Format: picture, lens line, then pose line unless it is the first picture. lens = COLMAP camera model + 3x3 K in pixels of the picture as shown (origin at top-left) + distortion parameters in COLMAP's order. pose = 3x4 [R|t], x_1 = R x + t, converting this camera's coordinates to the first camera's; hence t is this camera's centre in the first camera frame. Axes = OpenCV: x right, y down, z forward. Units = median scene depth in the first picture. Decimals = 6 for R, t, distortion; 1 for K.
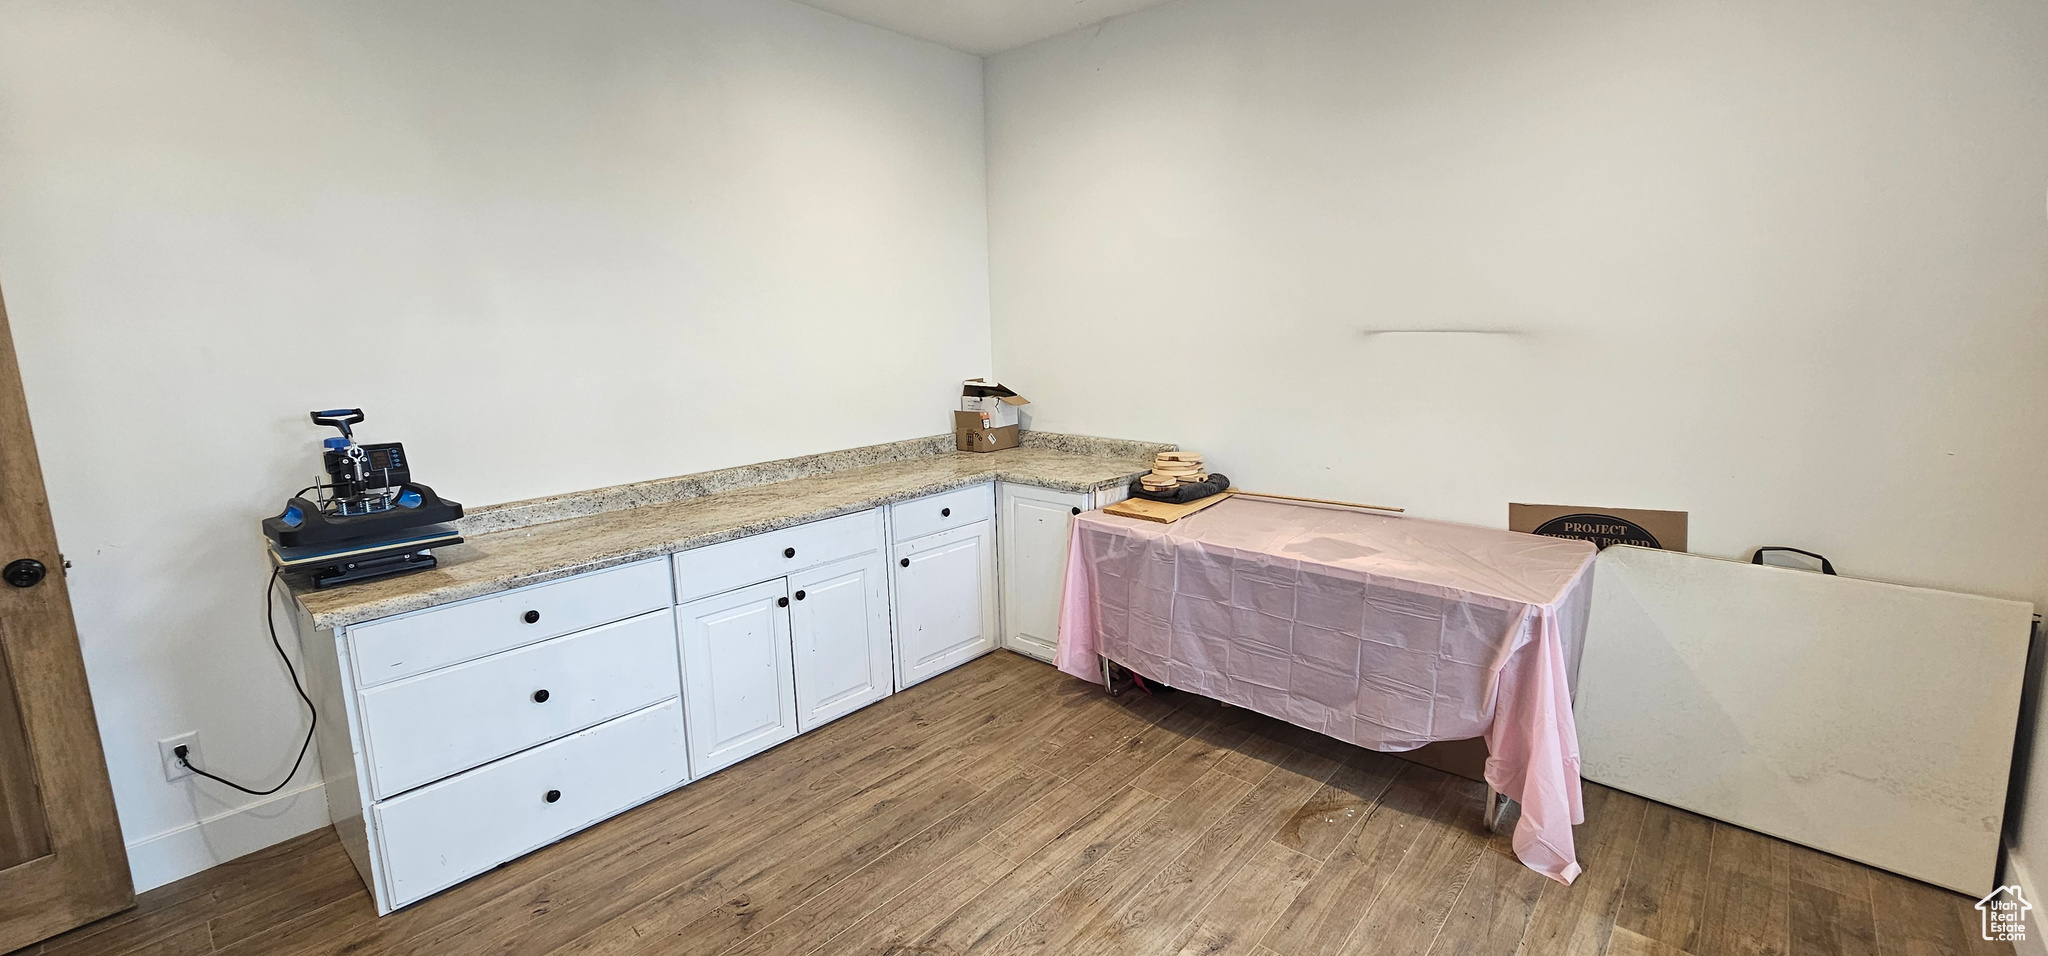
lens RADIAL K [[830.8, 0, 1021.9], [0, 830.8, 468.6], [0, 0, 1]] dist [-0.007080, 0.001642]
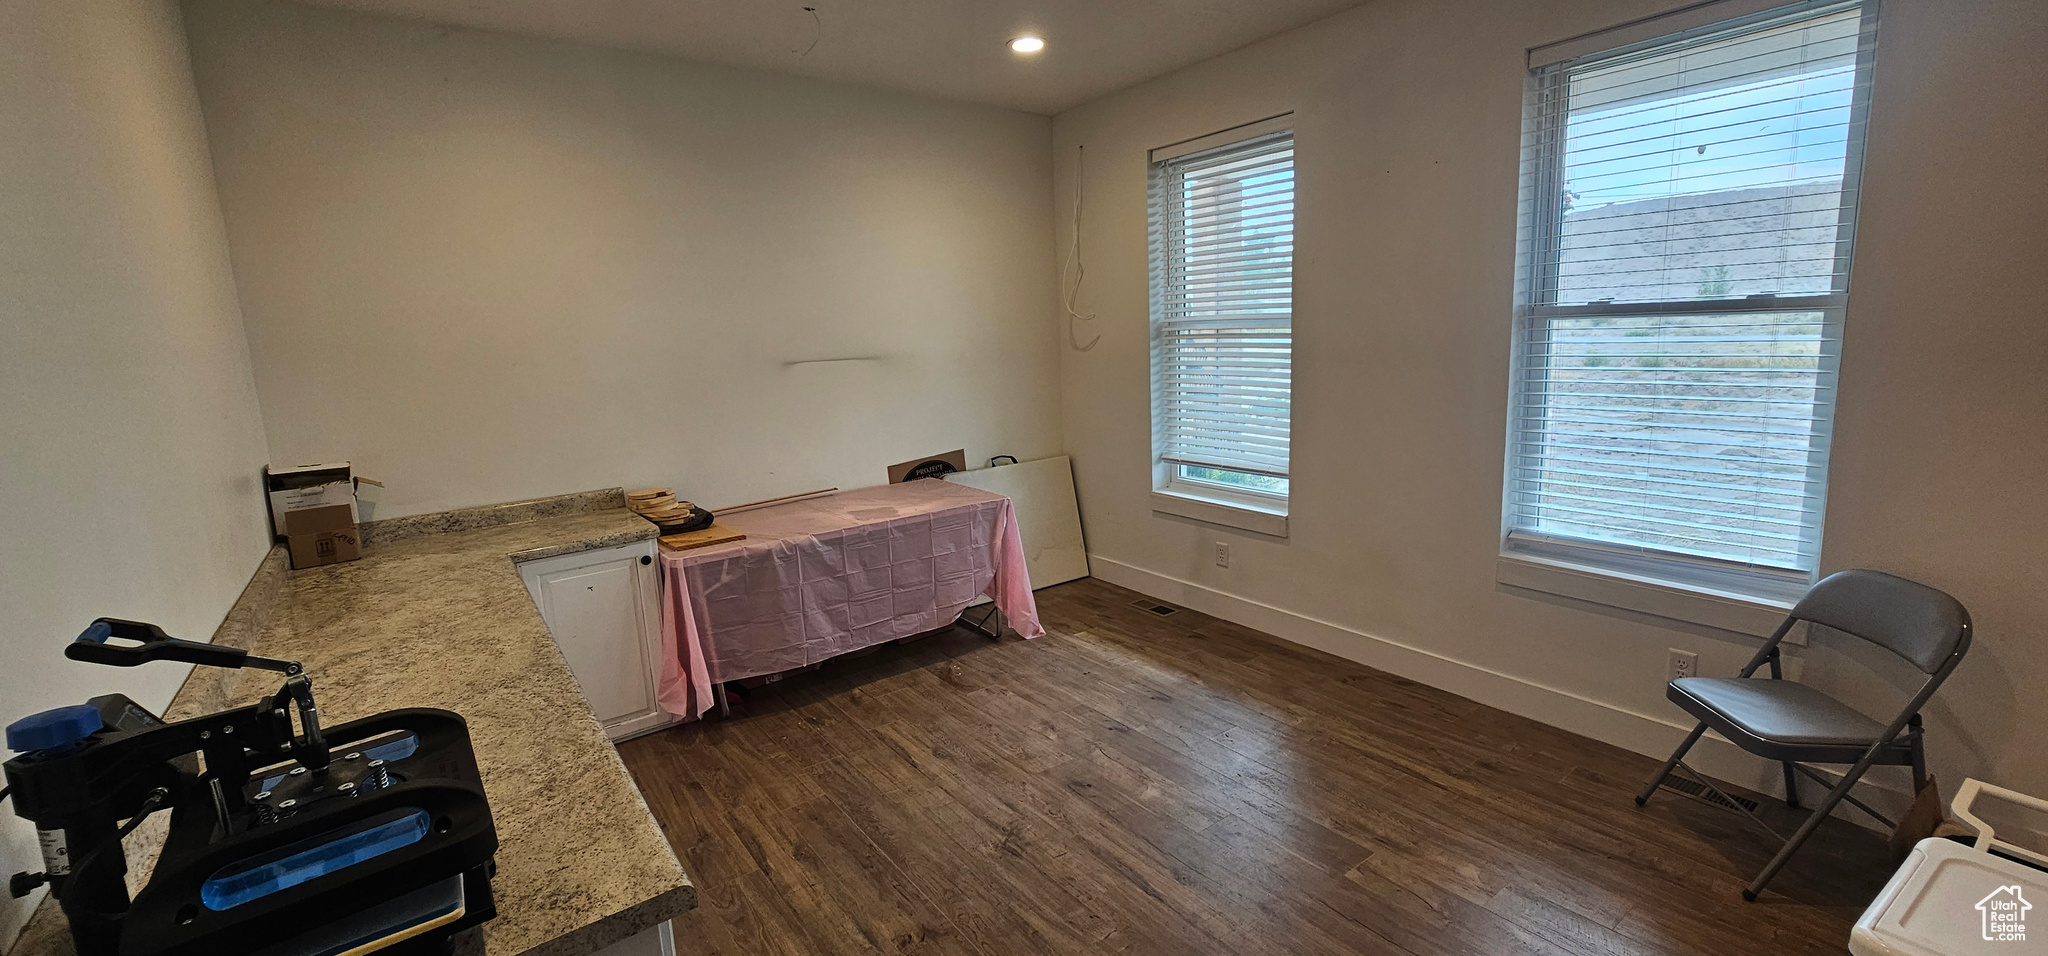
lens RADIAL K [[830.8, 0, 1020.5], [0, 830.8, 471.1], [0, 0, 1]] dist [-0.007080, 0.001642]
pose [[0.205744, -0.159285, 0.965556, -0.916904], [0.212575, 0.970380, 0.114784, -0.080403], [-0.955239, 0.181637, 0.233510, 0.419322]]
